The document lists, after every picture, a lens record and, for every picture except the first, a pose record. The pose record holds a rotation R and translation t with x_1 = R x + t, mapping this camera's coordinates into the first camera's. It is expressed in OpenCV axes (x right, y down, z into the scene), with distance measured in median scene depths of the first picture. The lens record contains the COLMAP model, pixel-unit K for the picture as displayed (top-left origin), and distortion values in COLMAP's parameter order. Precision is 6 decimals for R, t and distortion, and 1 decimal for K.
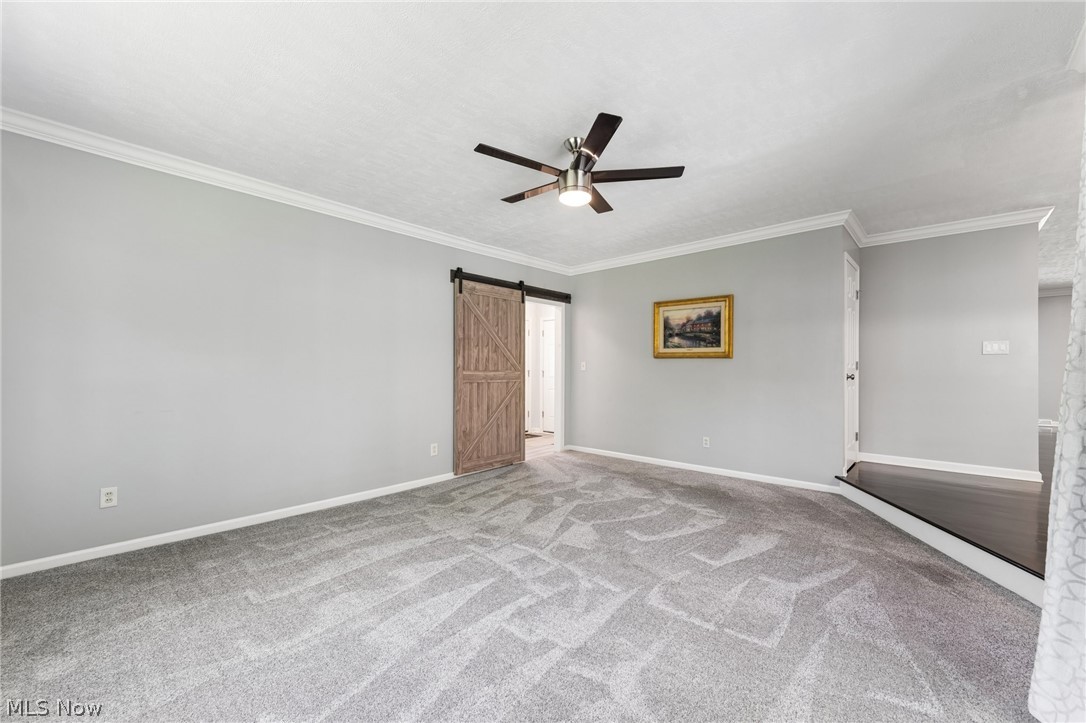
lens RADIAL K [[433.4, 0, 525.5], [0, 433.4, 368.9], [0, 0, 1]] dist [0.000846, 0.000078]
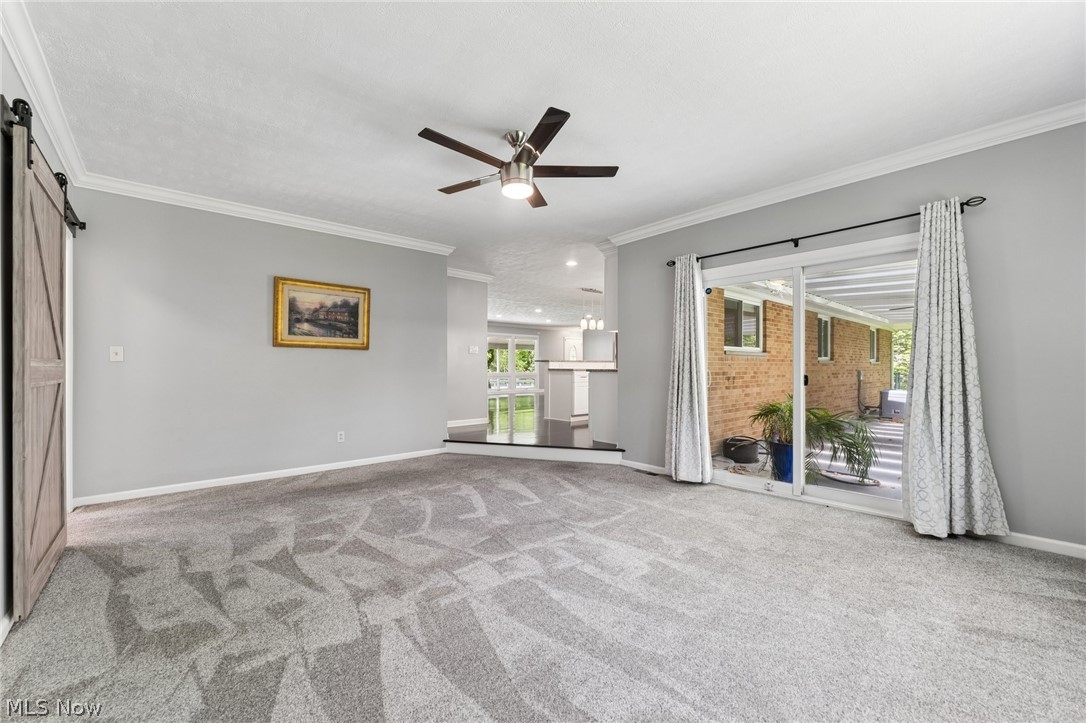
lens RADIAL K [[440.3, 0, 543.0], [0, 440.3, 367.6], [0, 0, 1]] dist [0.000782, 0.000054]
pose [[0.078039, -0.005689, 0.996934, -0.594639], [-0.000587, 0.999983, 0.005753, 0.012282], [-0.996950, -0.001034, 0.078034, 0.552899]]
